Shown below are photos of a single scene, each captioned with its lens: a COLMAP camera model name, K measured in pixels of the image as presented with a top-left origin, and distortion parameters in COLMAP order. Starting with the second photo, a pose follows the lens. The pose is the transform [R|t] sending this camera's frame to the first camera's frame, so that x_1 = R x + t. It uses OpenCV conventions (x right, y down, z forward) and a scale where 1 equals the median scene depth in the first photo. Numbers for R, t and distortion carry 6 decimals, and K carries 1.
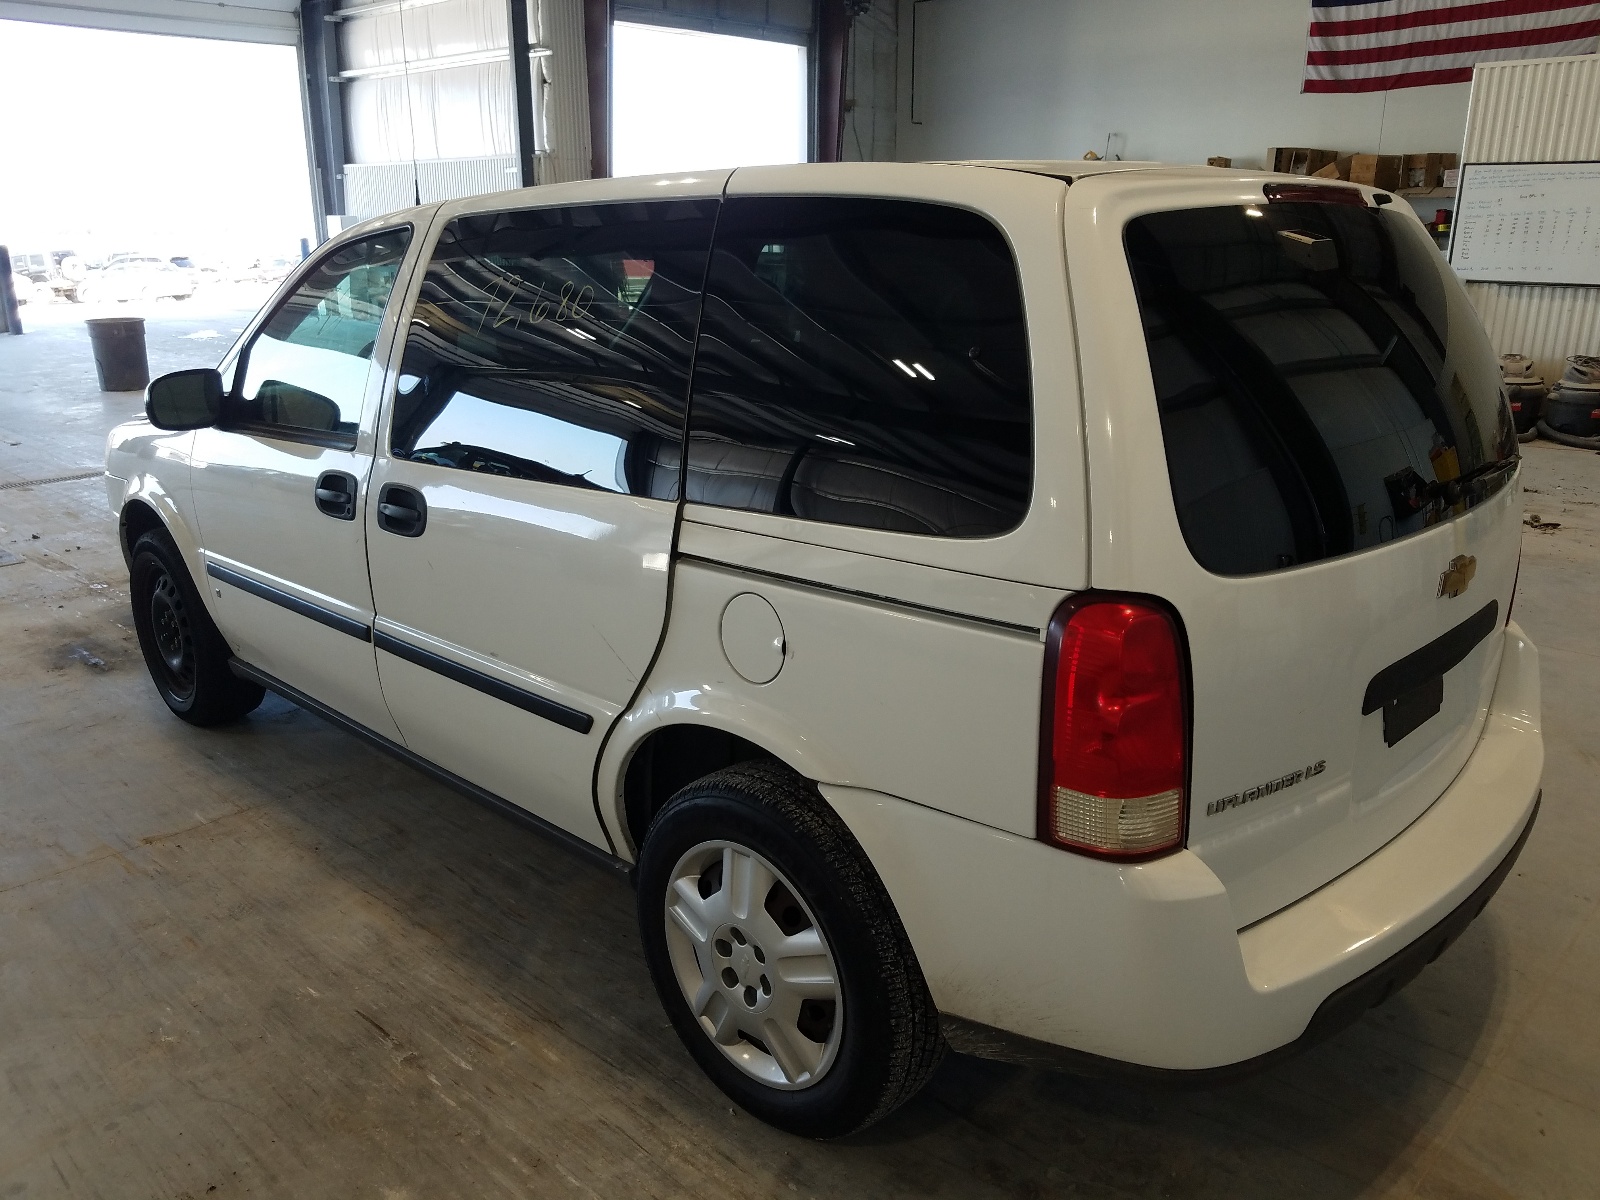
lens RADIAL K [[1260.0, 0, 797.0], [0, 1260.0, 601.8], [0, 0, 1]] dist [-0.001597, -0.002687]
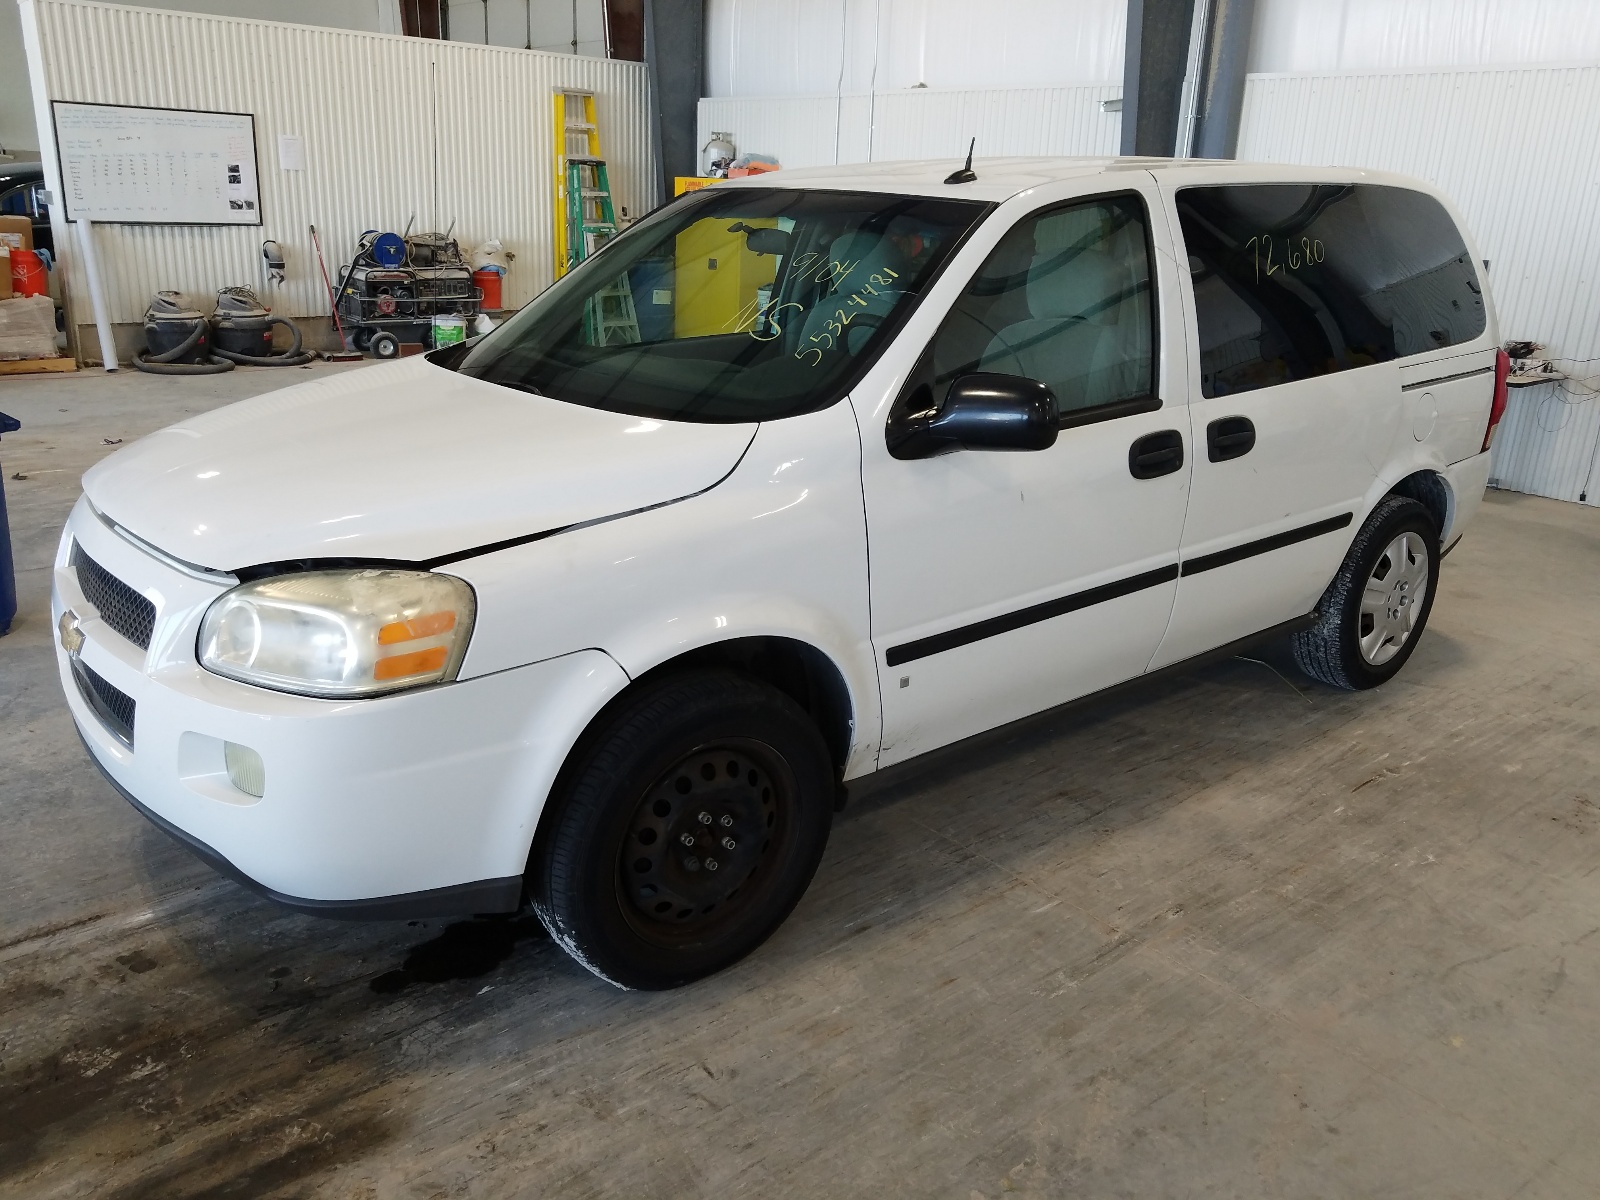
lens RADIAL K [[1260.0, 0, 797.9], [0, 1260.0, 595.8], [0, 0, 1]] dist [-0.001597, -0.002687]
pose [[0.105721, -0.298765, 0.948453, -1.435166], [0.252591, 0.930582, 0.264981, -0.331222], [-0.961780, 0.211557, 0.173847, 1.140722]]
